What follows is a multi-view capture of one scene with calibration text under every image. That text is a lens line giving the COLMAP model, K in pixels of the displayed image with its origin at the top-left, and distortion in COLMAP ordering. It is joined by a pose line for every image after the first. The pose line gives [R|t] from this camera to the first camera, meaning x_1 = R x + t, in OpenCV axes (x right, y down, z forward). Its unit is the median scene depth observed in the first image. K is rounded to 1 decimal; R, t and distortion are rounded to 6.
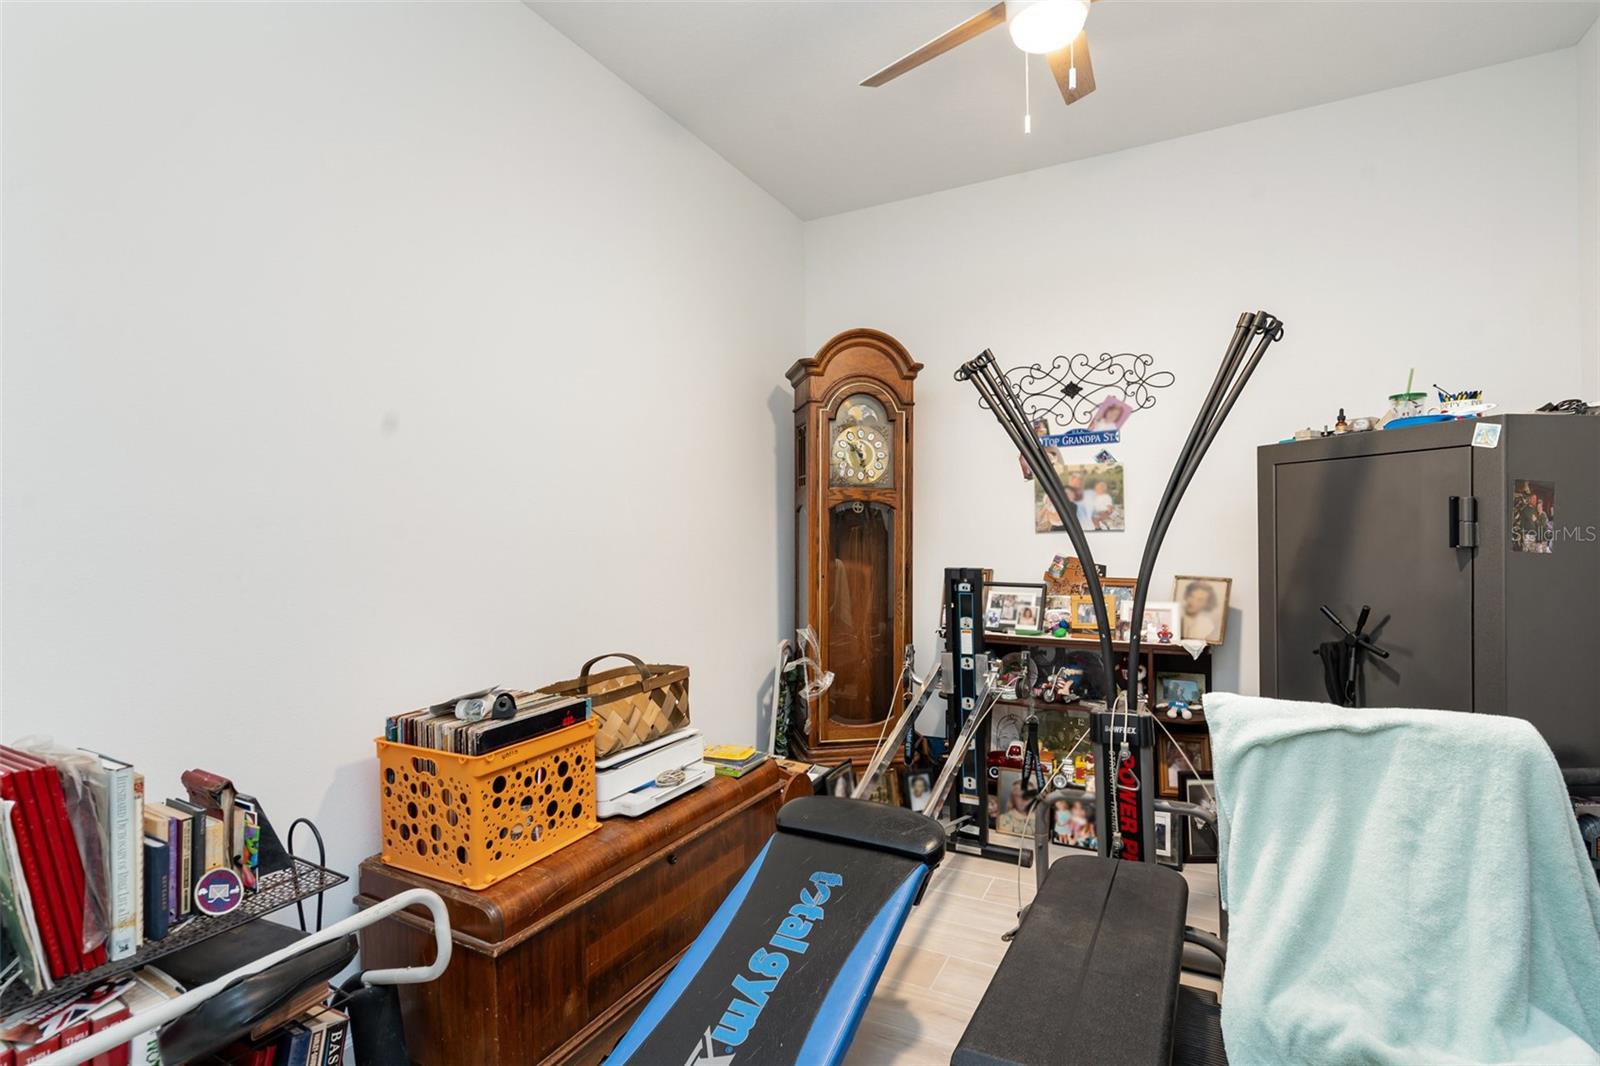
lens RADIAL K [[766.3, 0, 802.7], [0, 766.3, 526.1], [0, 0, 1]] dist [-0.002058, 0.000550]
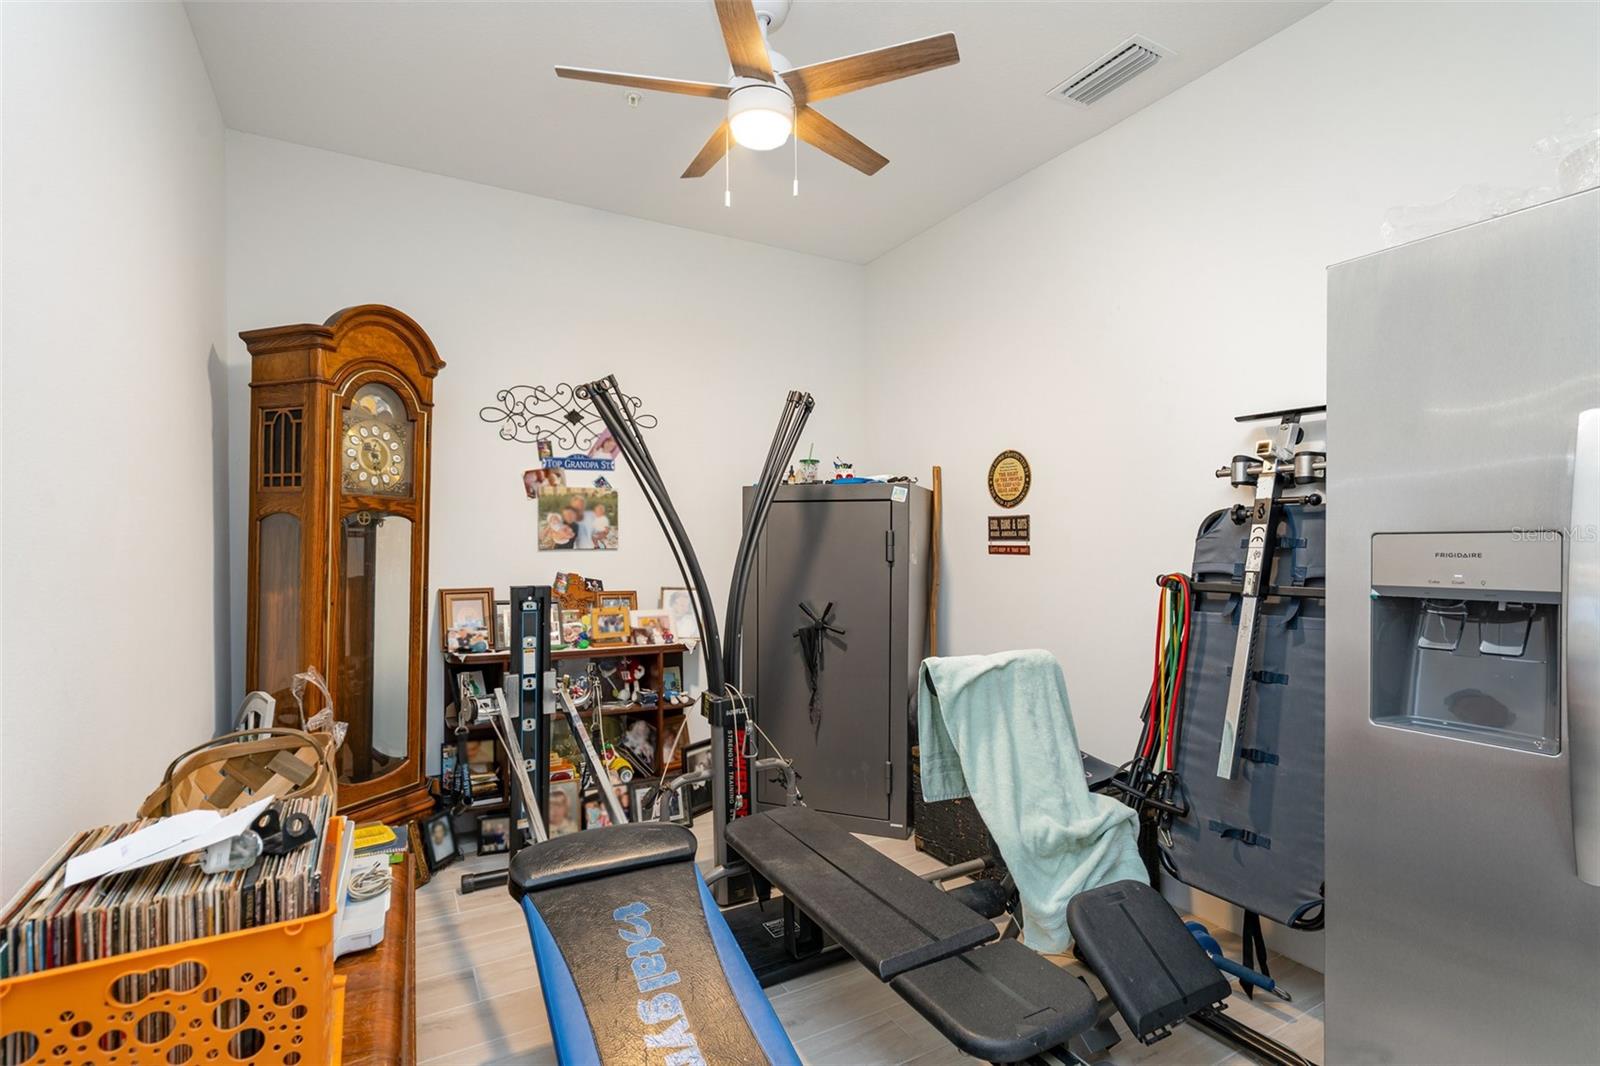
lens RADIAL K [[737.3, 0, 800.4], [0, 737.3, 540.6], [0, 0, 1]] dist [0.000353, 0.000830]
pose [[0.552354, 0.017103, 0.833434, -0.337434], [-0.012559, 0.999847, -0.012195, 0.003235], [-0.833515, -0.003731, 0.552484, 0.170617]]
